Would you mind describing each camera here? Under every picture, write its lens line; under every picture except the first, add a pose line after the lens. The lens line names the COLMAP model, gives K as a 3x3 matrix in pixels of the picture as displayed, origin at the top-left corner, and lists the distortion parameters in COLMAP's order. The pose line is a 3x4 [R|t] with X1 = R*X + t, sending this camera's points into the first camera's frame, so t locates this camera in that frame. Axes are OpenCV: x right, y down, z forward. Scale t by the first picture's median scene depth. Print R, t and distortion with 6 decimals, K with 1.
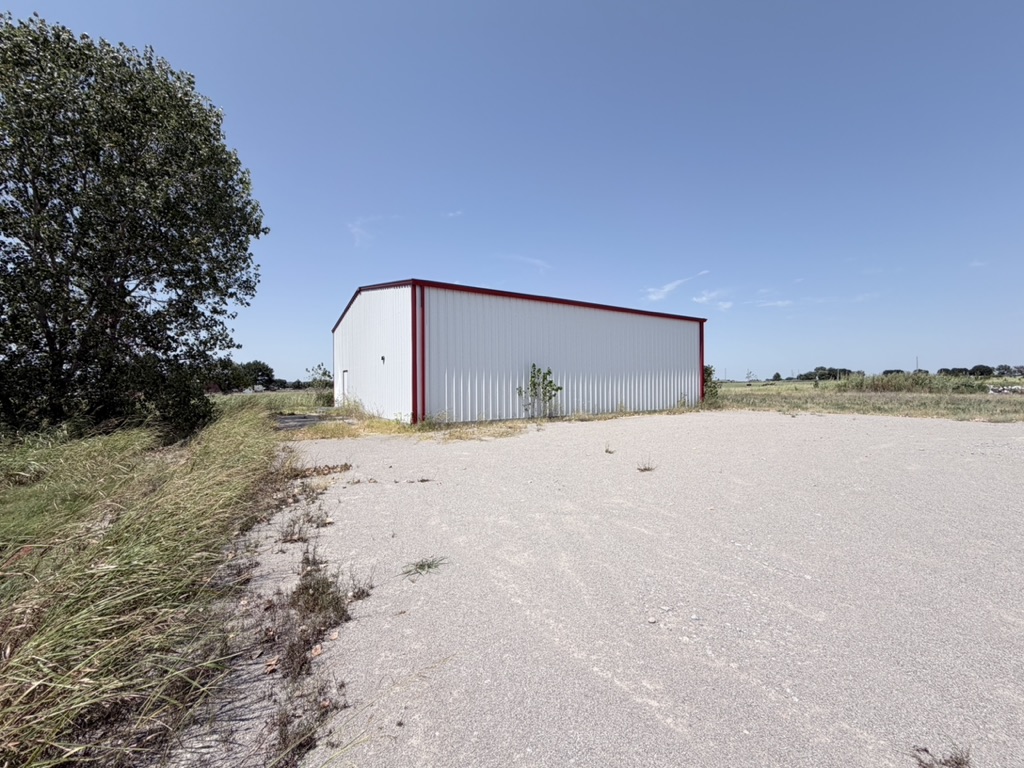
lens RADIAL K [[413.9, 0, 514.9], [0, 413.9, 384.3], [0, 0, 1]] dist [-0.001715, 0.000030]
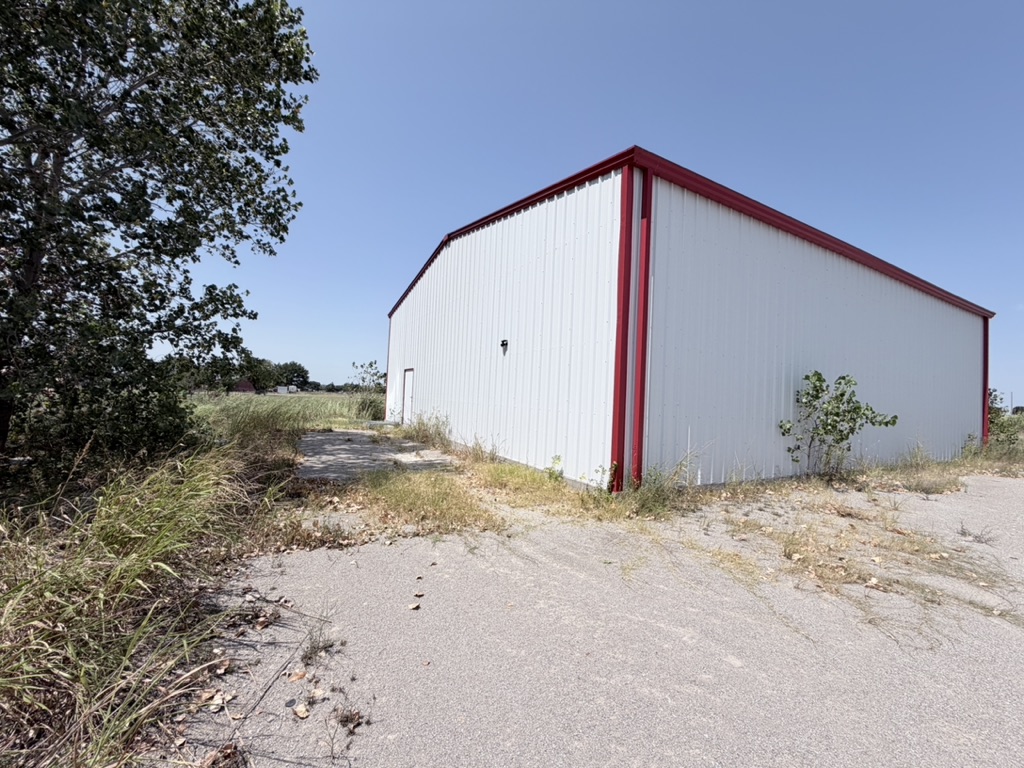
lens RADIAL K [[413.9, 0, 509.3], [0, 413.9, 383.6], [0, 0, 1]] dist [-0.001715, 0.000030]
pose [[0.995623, 0.054124, -0.076199, -0.235604], [-0.056844, 0.997804, -0.033996, 0.004726], [0.074192, 0.038178, 0.996513, 0.414216]]
